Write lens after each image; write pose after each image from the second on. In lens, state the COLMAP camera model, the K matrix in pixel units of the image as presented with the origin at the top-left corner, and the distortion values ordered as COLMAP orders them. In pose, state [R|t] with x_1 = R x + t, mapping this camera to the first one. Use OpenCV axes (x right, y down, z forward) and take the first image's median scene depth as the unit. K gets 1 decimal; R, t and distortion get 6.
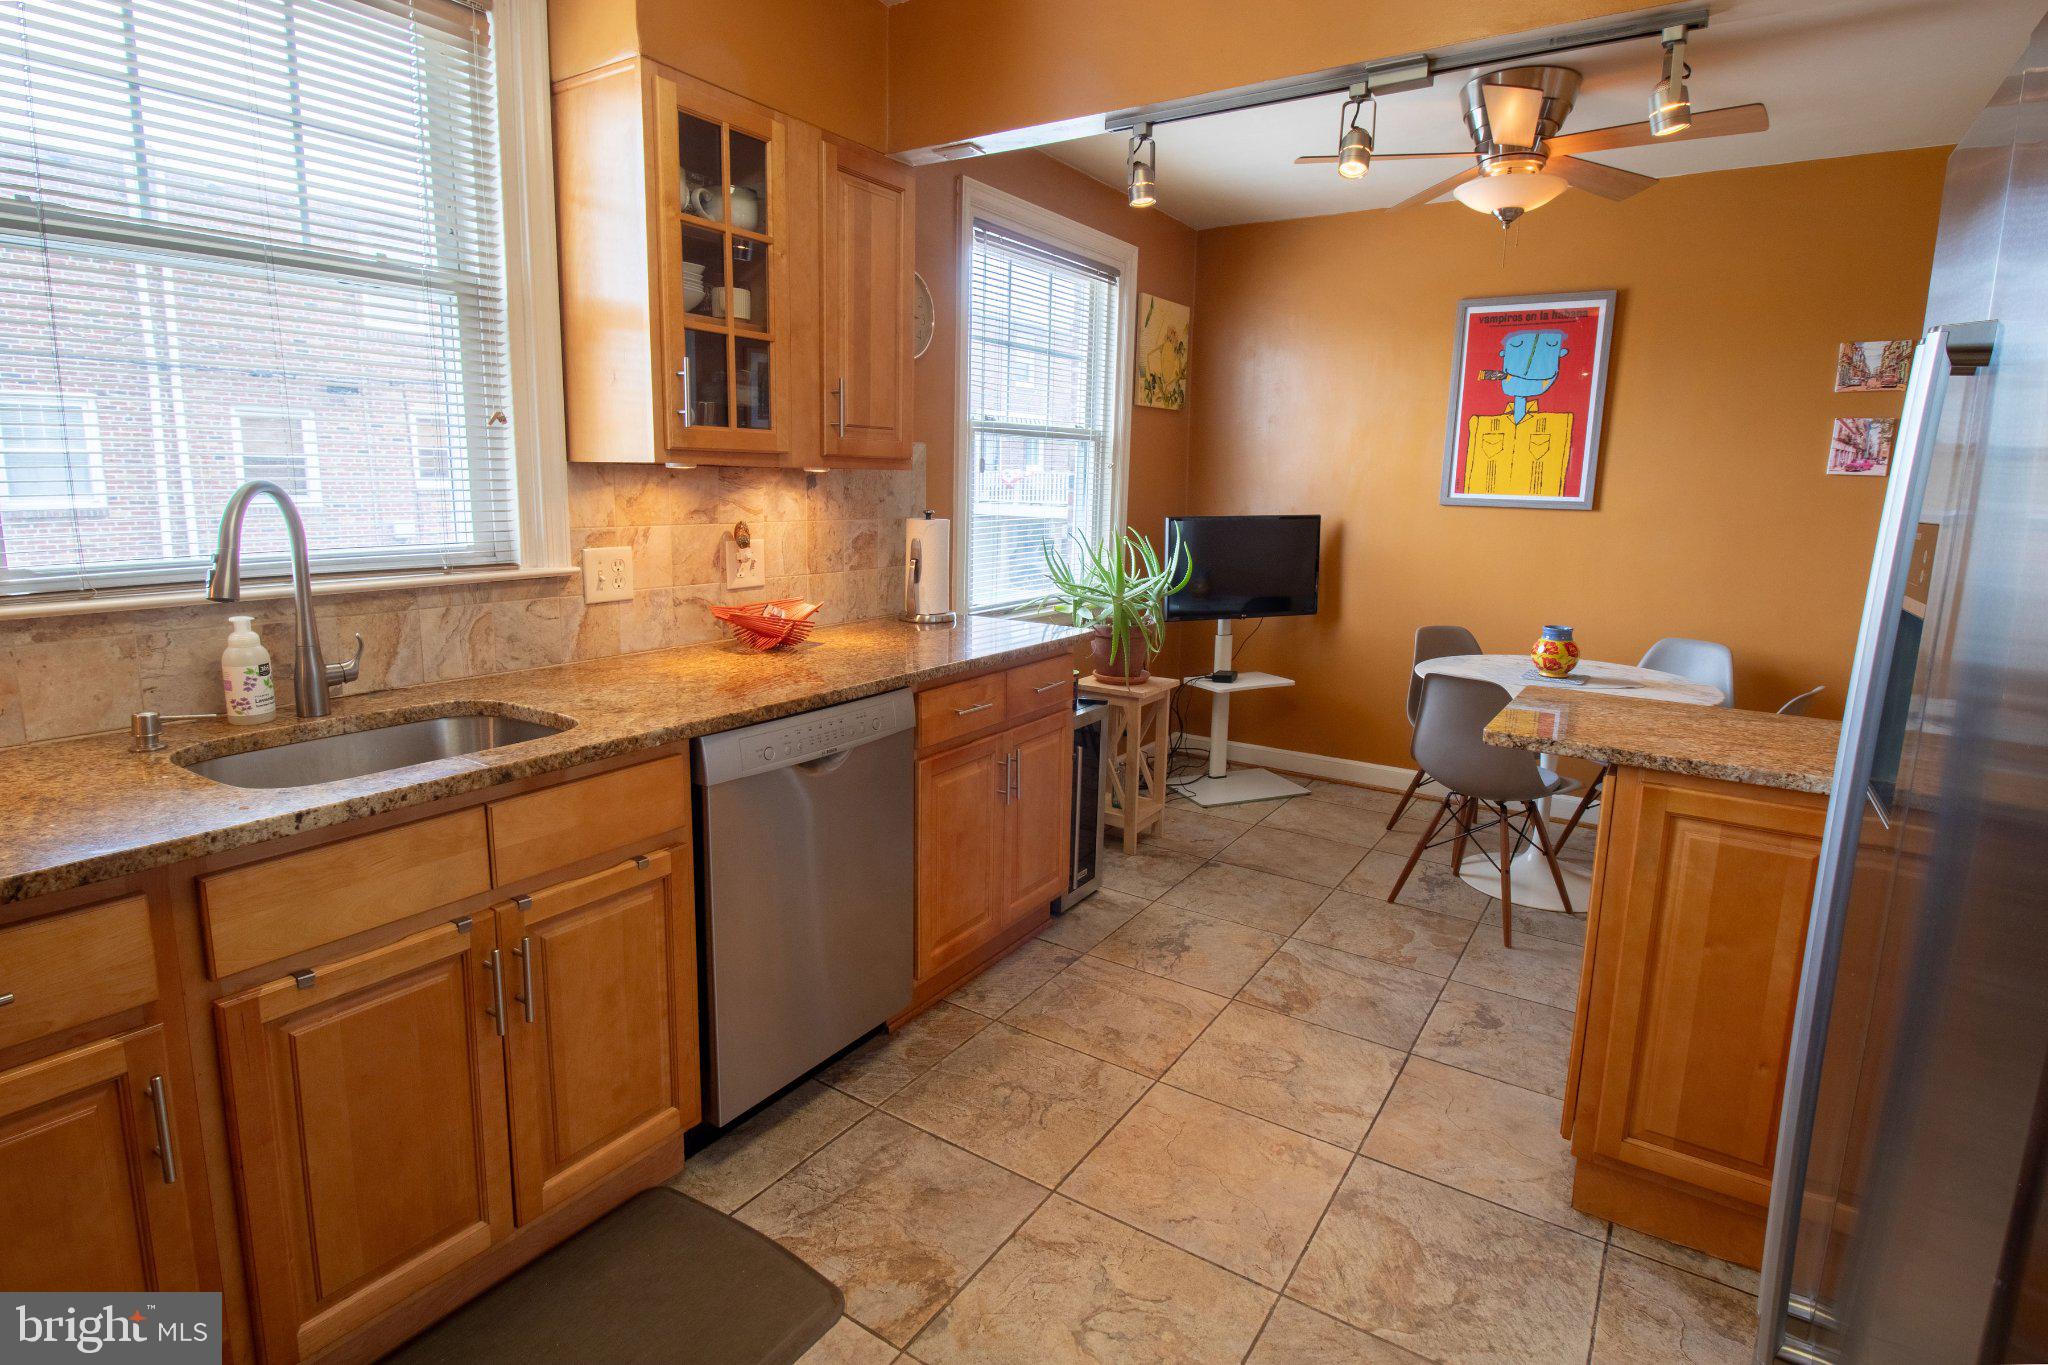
lens RADIAL K [[1068.4, 0, 1004.4], [0, 1068.4, 661.0], [0, 0, 1]] dist [-0.000543, -0.004056]
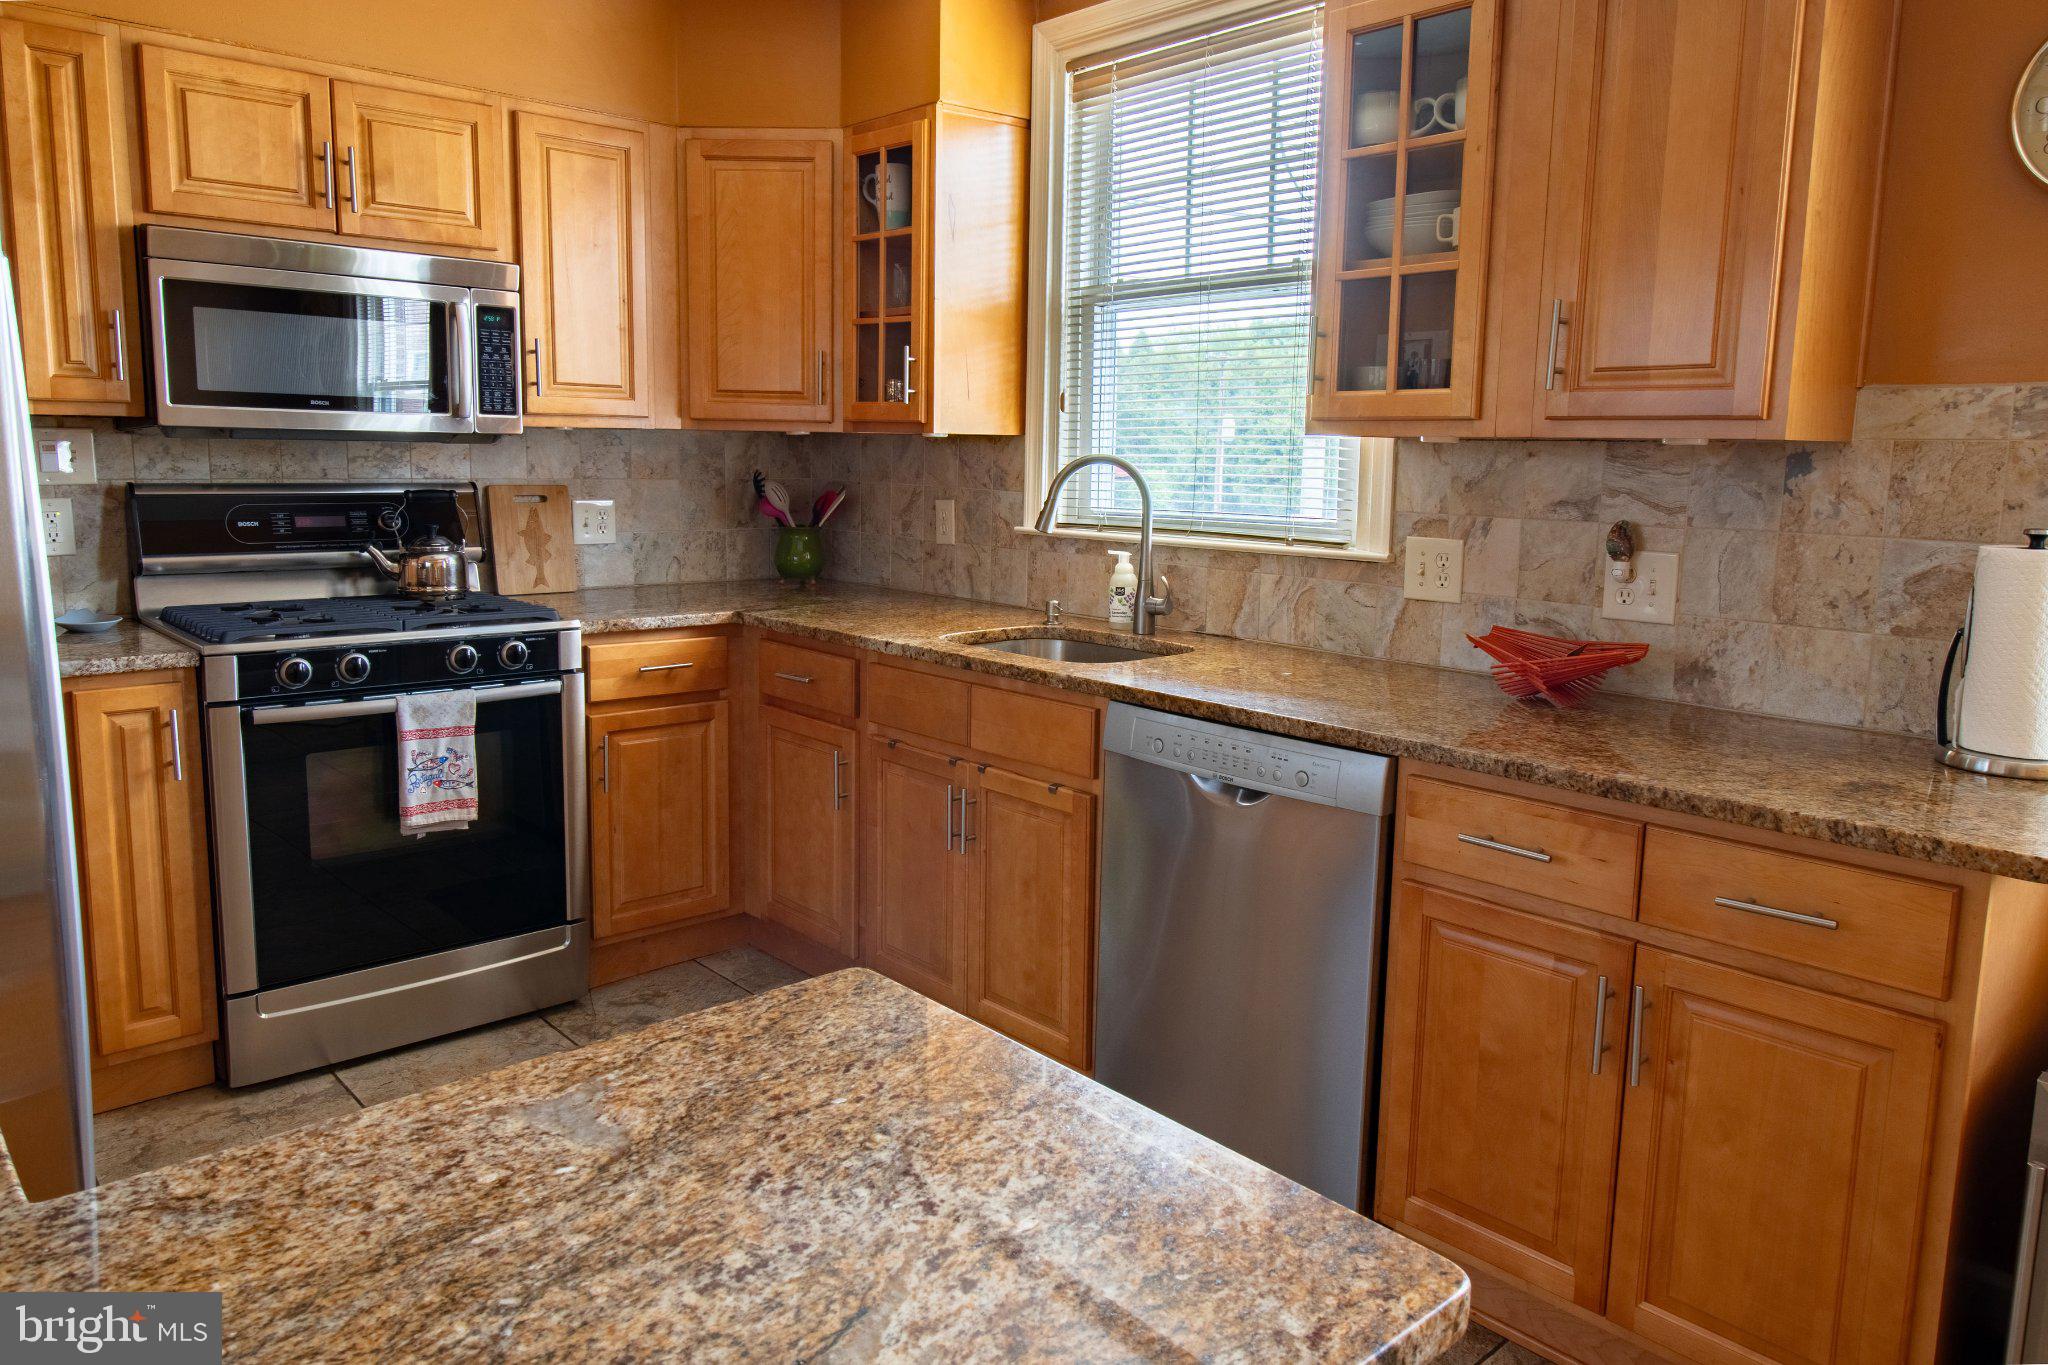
lens RADIAL K [[1372.4, 0, 1021.0], [0, 1372.4, 648.5], [0, 0, 1]] dist [0.003555, -0.002606]
pose [[-0.246895, 0.115100, -0.962182, 0.832092], [-0.187428, 0.968500, 0.163949, -0.147620], [0.950744, 0.220818, -0.217545, 1.006913]]
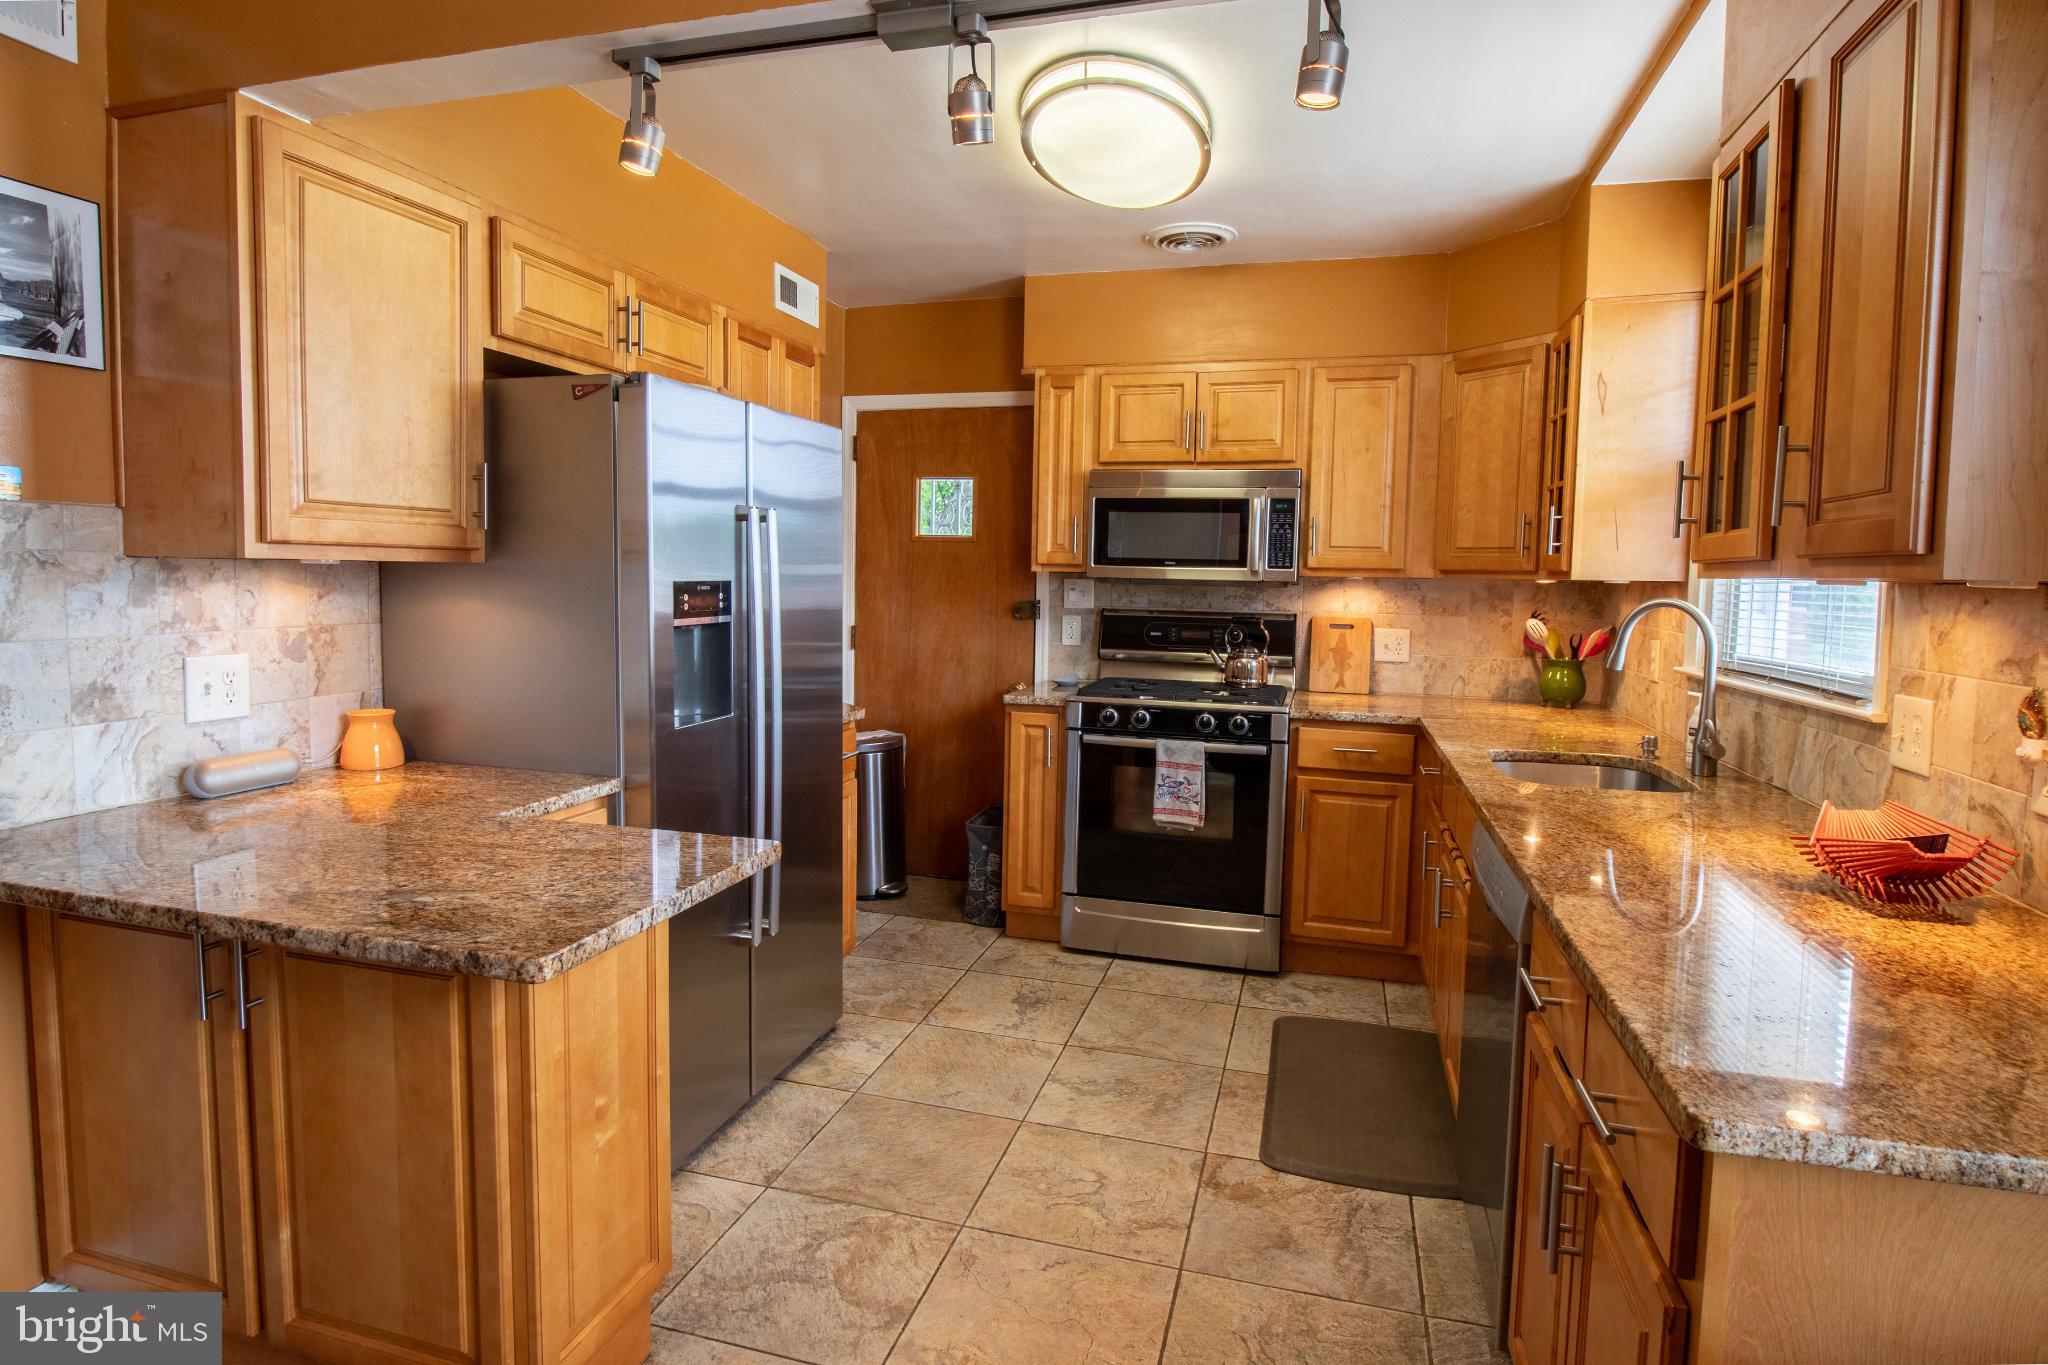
lens RADIAL K [[1068.4, 0, 1032.2], [0, 1068.4, 657.9], [0, 0, 1]] dist [-0.000543, -0.004056]
pose [[-0.948932, -0.015246, -0.315111, 0.460555], [-0.092104, 0.968705, 0.230495, -0.261414], [0.301736, 0.247747, -0.920639, 1.582591]]
